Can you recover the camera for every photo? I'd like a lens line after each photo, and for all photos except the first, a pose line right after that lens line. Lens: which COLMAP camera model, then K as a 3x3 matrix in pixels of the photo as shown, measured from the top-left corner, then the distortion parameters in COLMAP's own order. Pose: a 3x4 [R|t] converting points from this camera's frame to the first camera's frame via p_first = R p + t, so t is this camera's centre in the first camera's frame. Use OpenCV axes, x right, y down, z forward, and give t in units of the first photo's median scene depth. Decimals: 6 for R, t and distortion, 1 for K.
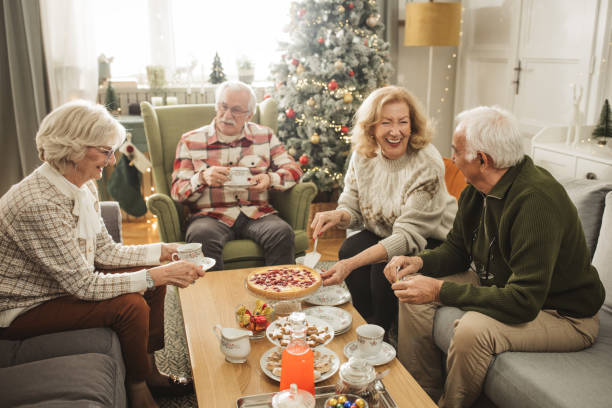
lens RADIAL K [[580.8, 0, 306.0], [0, 580.8, 204.0], [0, 0, 1]] dist [-0.018148, -0.016452]
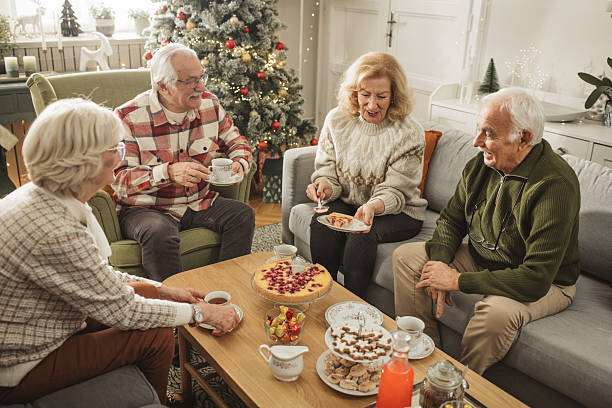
lens RADIAL K [[585.2, 0, 306.0], [0, 585.2, 204.0], [0, 0, 1]] dist [-0.011358, -0.015714]
pose [[0.937236, -0.099020, 0.334340, -0.175413], [0.060368, 0.990431, 0.124107, -0.058301], [-0.343430, -0.096134, 0.934245, 0.059055]]
